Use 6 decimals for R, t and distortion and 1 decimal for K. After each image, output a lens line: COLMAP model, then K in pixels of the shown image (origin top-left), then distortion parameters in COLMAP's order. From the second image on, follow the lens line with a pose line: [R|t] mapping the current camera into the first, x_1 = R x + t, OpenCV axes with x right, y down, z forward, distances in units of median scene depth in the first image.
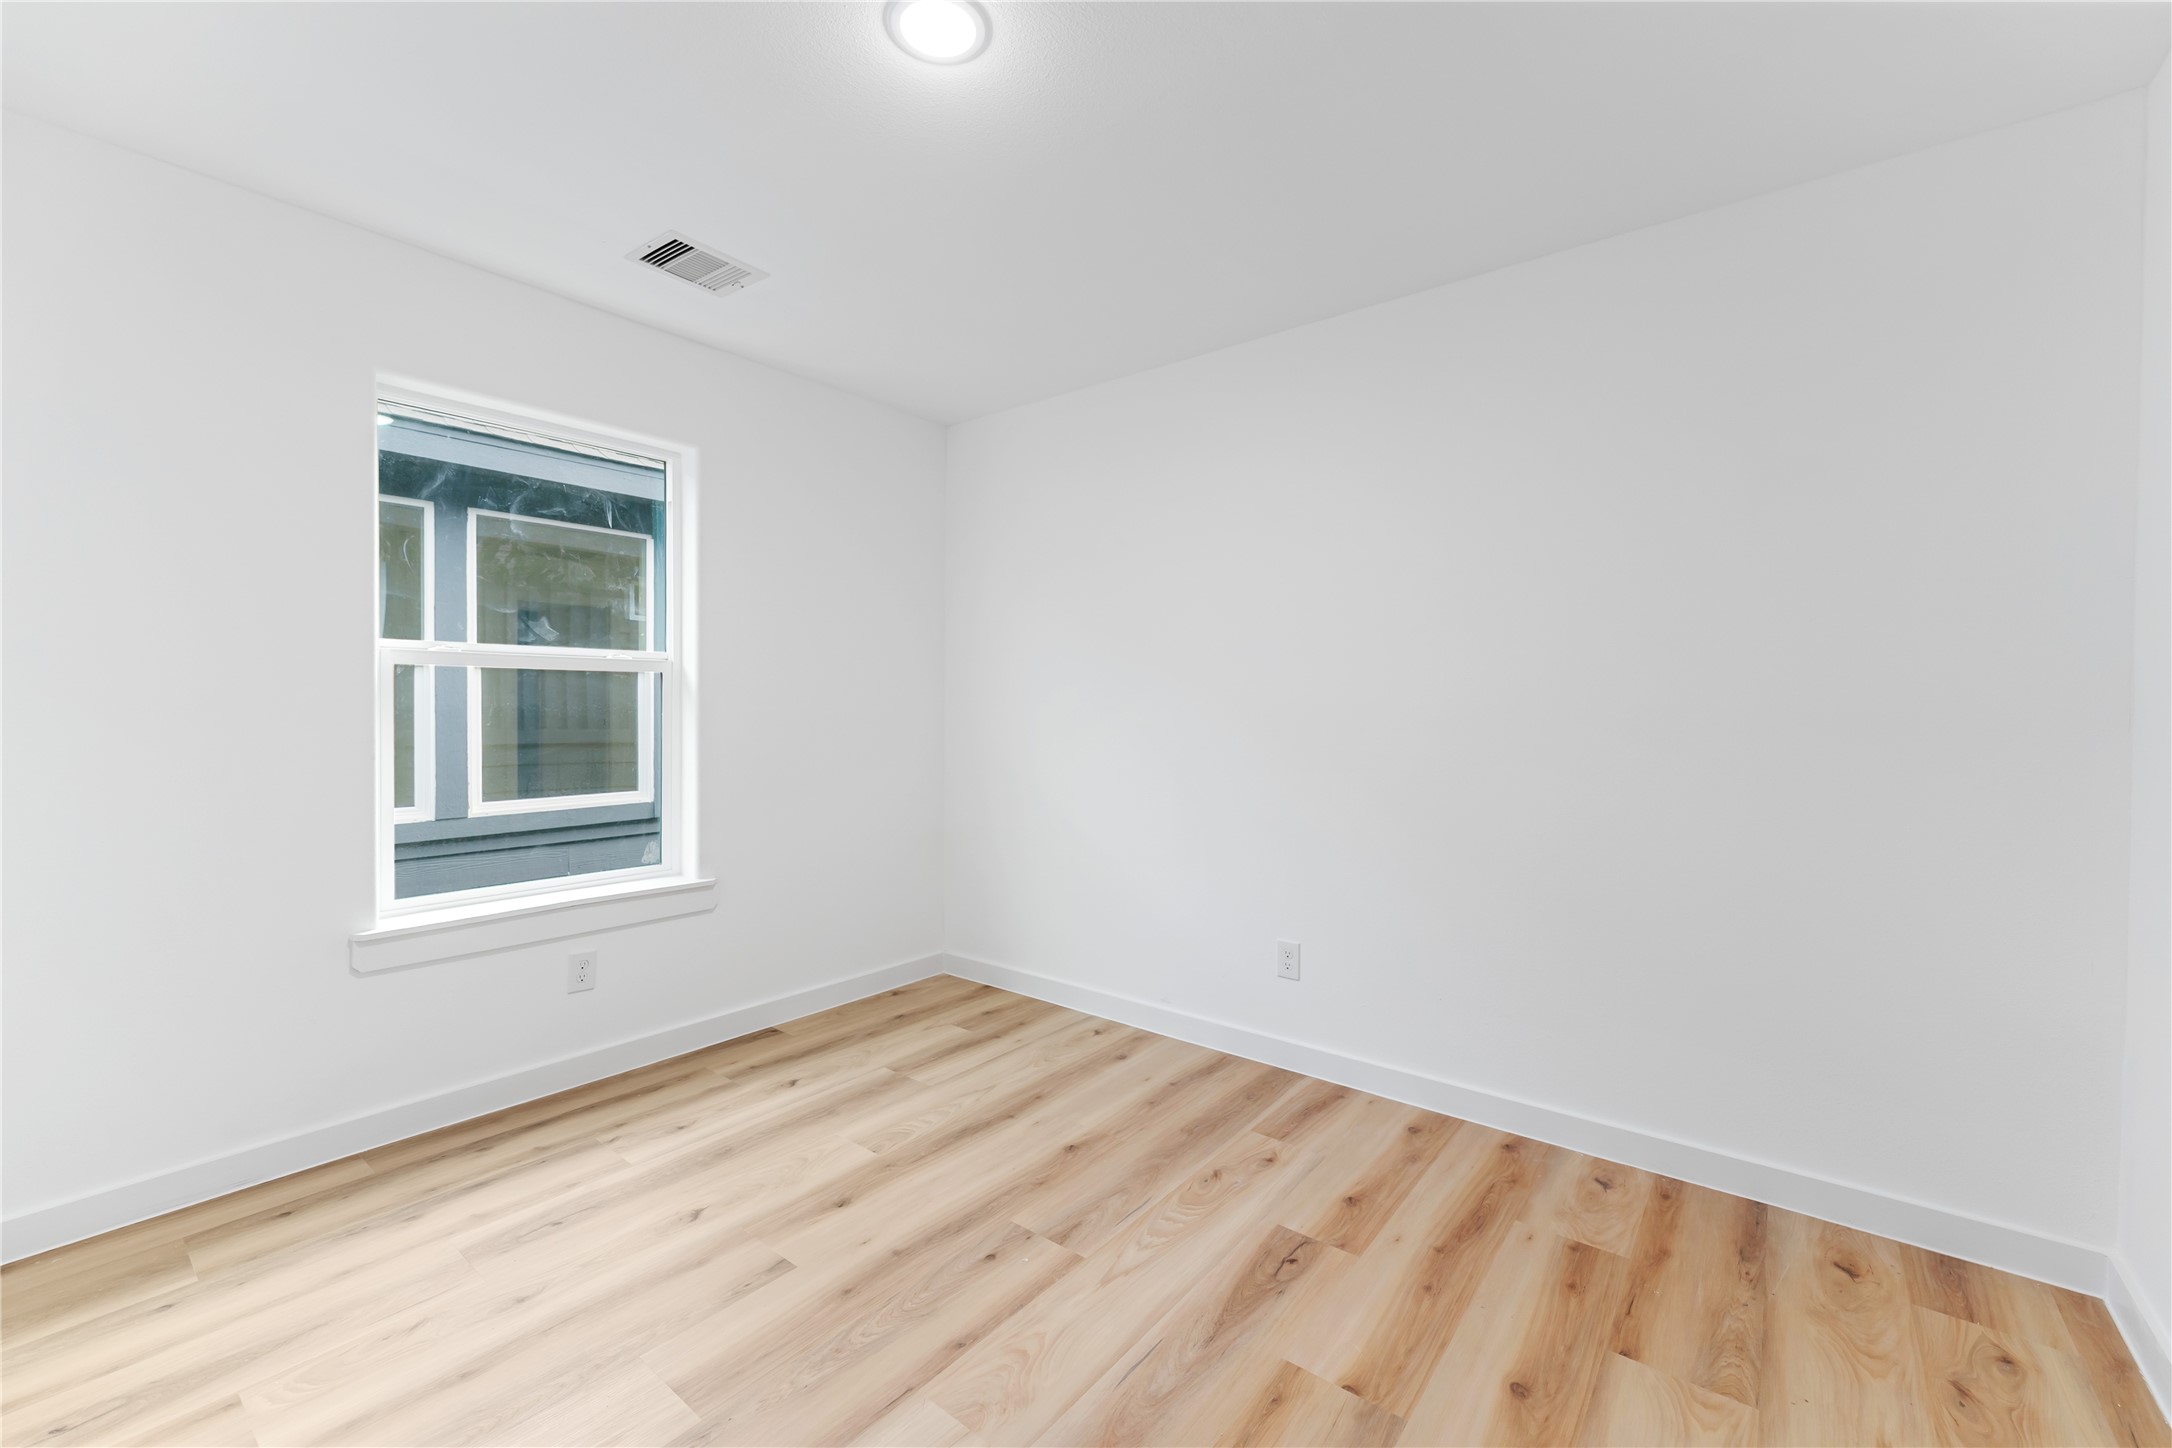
lens RADIAL K [[845.7, 0, 1084.9], [0, 845.7, 697.5], [0, 0, 1]] dist [-0.017092, -0.000064]
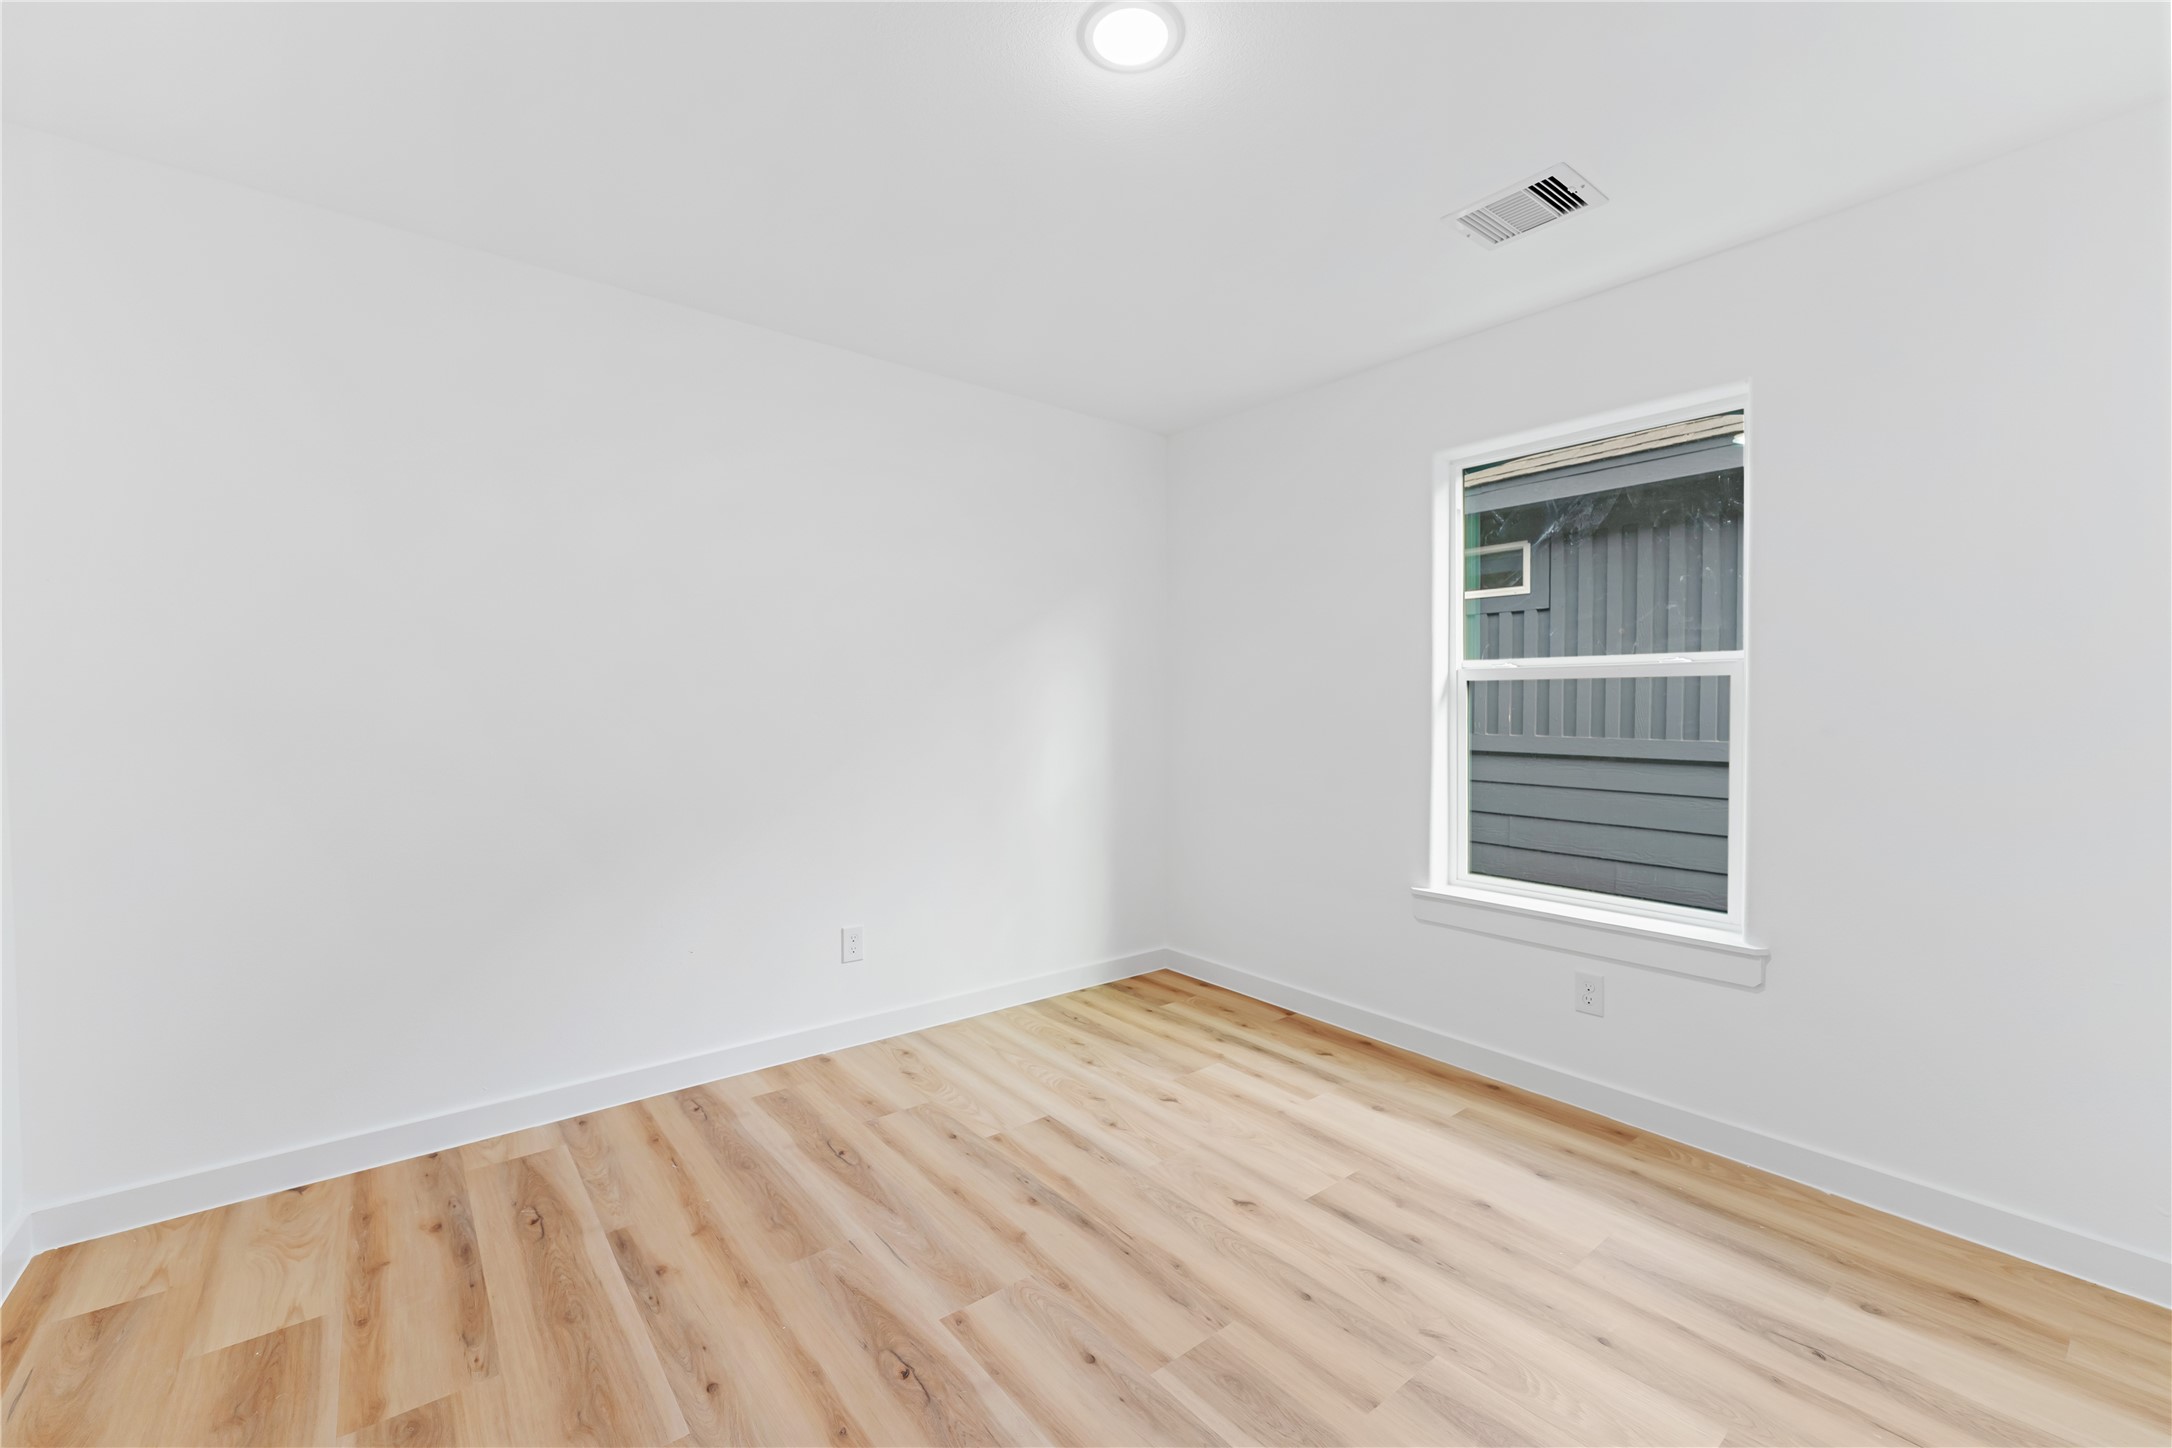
lens RADIAL K [[888.0, 0, 1082.5], [0, 888.0, 703.5], [0, 0, 1]] dist [-0.001612, -0.000760]
pose [[-0.206491, -0.019609, -0.978252, 0.566567], [-0.002450, 0.999806, -0.019524, 0.020084], [0.978445, -0.001635, -0.206499, 0.715541]]
